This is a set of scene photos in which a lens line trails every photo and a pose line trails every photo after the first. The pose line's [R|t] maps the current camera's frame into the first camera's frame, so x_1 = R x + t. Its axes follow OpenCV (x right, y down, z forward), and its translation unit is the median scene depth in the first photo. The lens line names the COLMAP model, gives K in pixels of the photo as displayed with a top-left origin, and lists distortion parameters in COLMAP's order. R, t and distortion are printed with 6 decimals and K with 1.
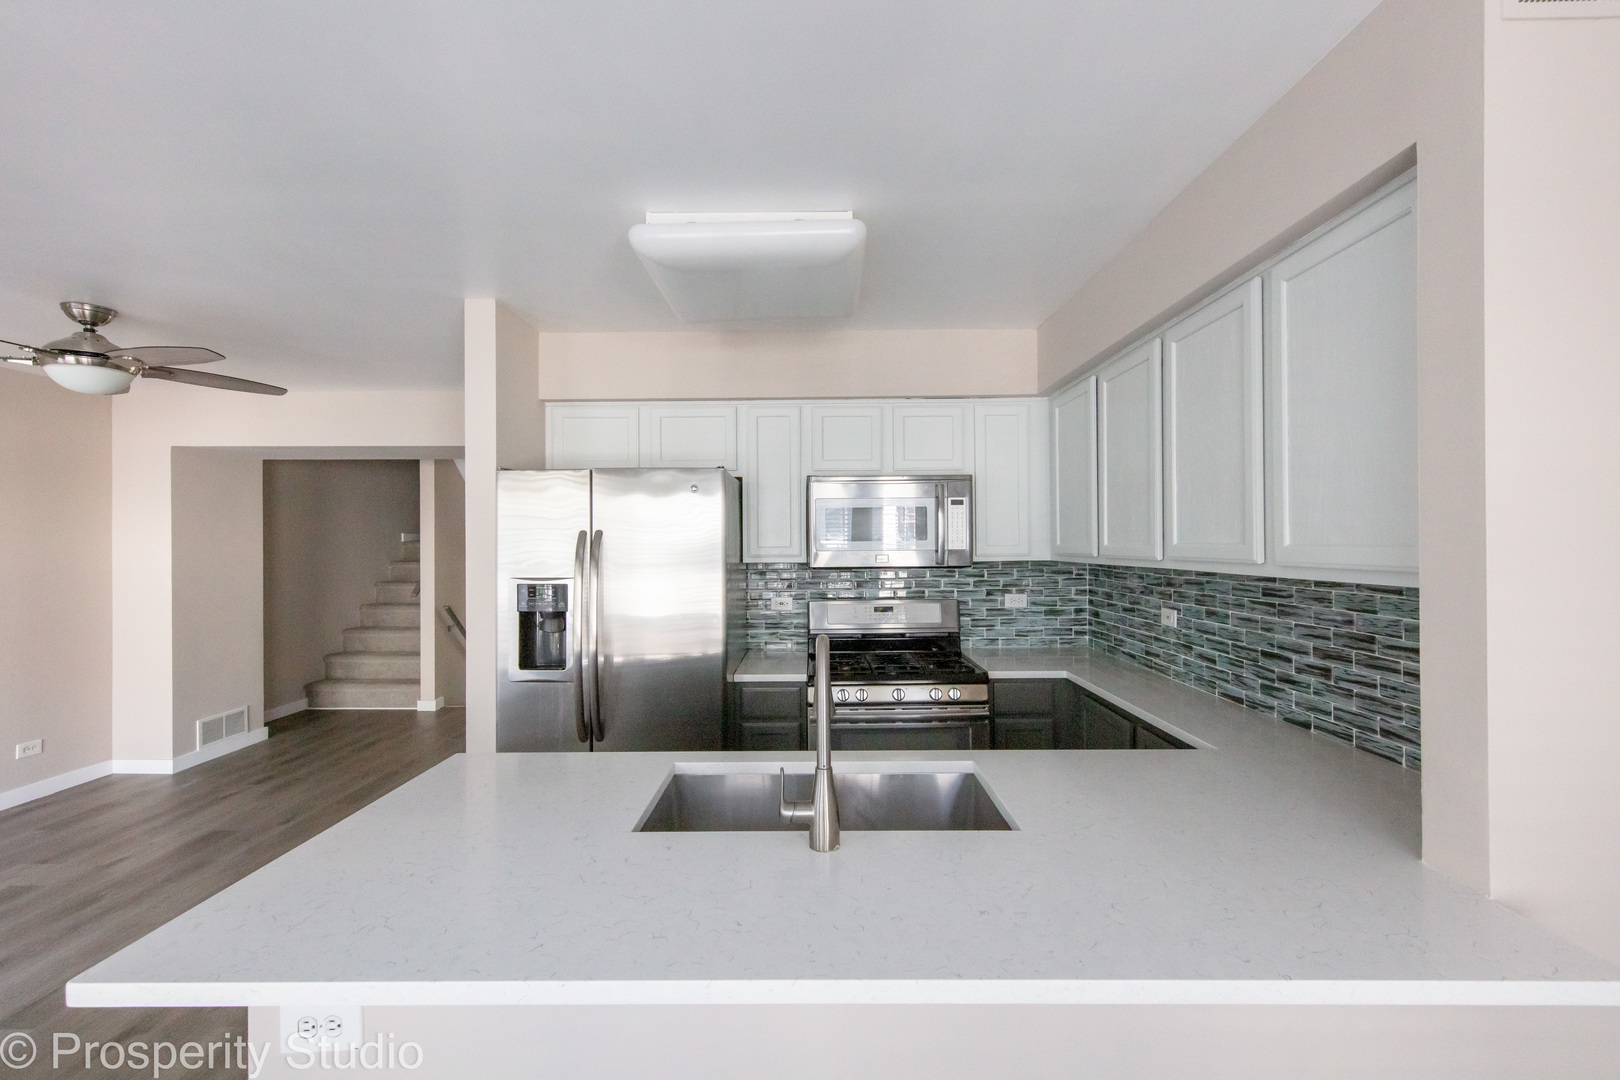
lens RADIAL K [[689.7, 0, 811.0], [0, 689.7, 545.5], [0, 0, 1]] dist [0.008565, -0.000591]
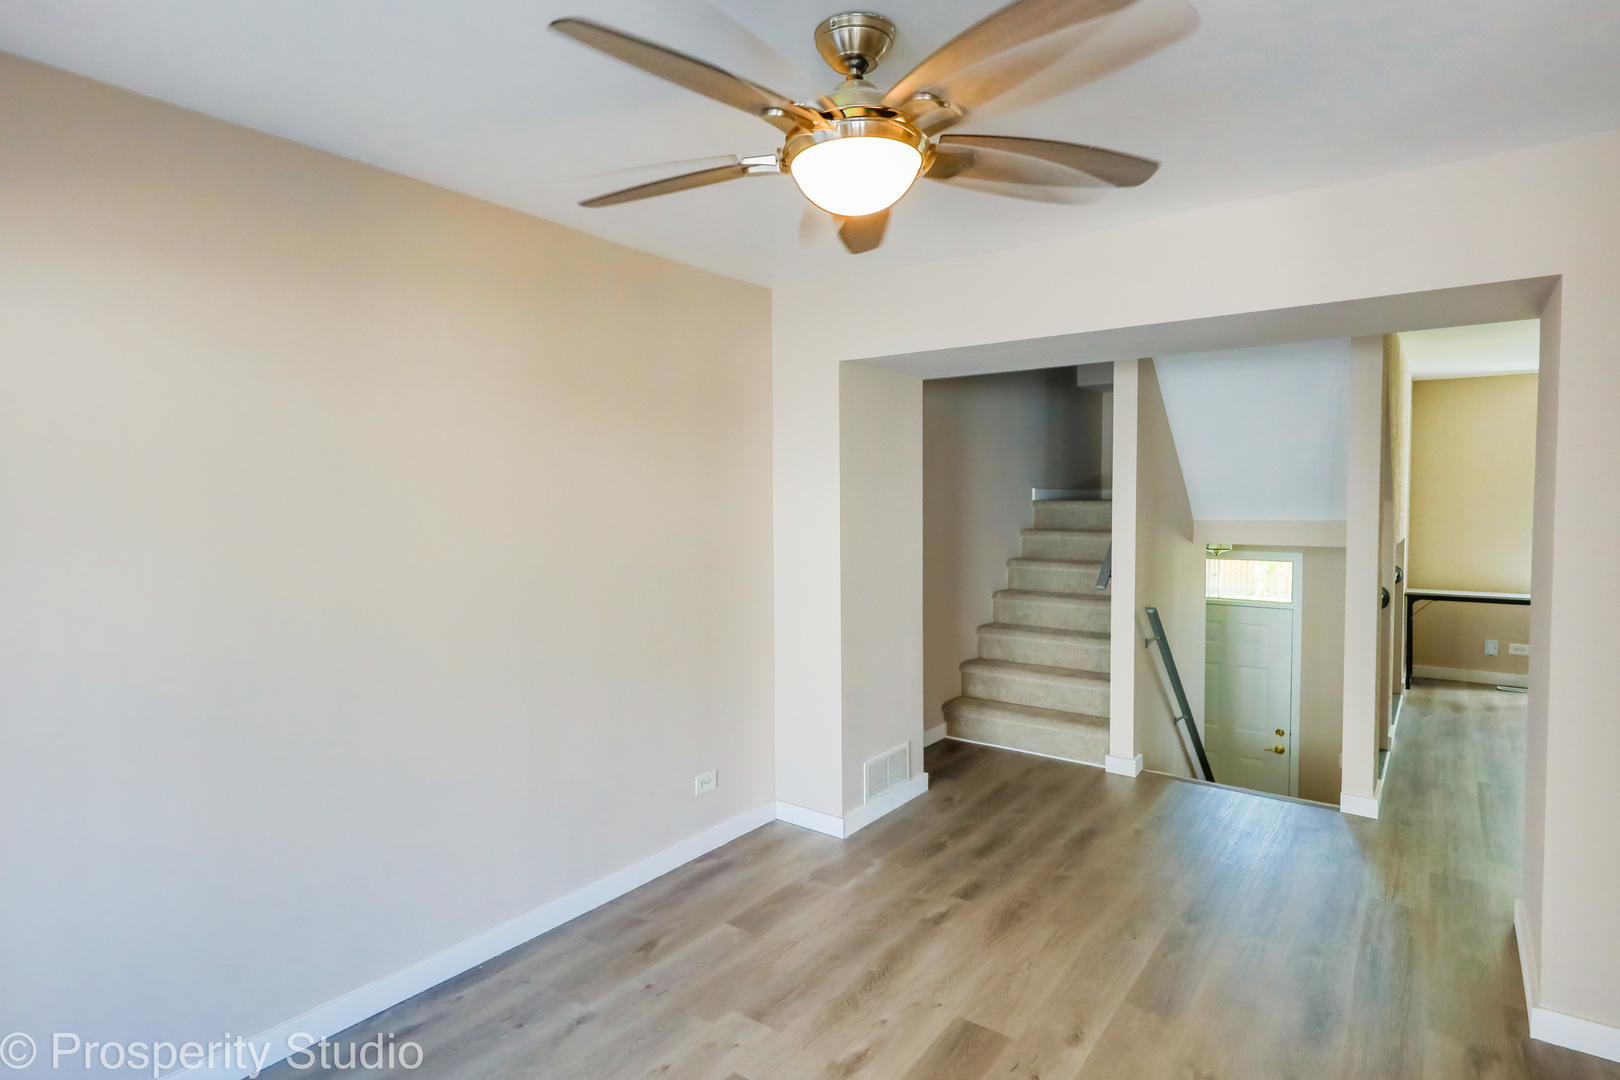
lens RADIAL K [[837.6, 0, 807.1], [0, 837.6, 531.8], [0, 0, 1]] dist [0.010002, -0.001350]
pose [[0.804375, 0.015775, -0.593912, -0.323923], [0.002005, 0.999570, 0.029265, 0.000164], [0.594118, -0.024731, 0.803997, 0.225058]]
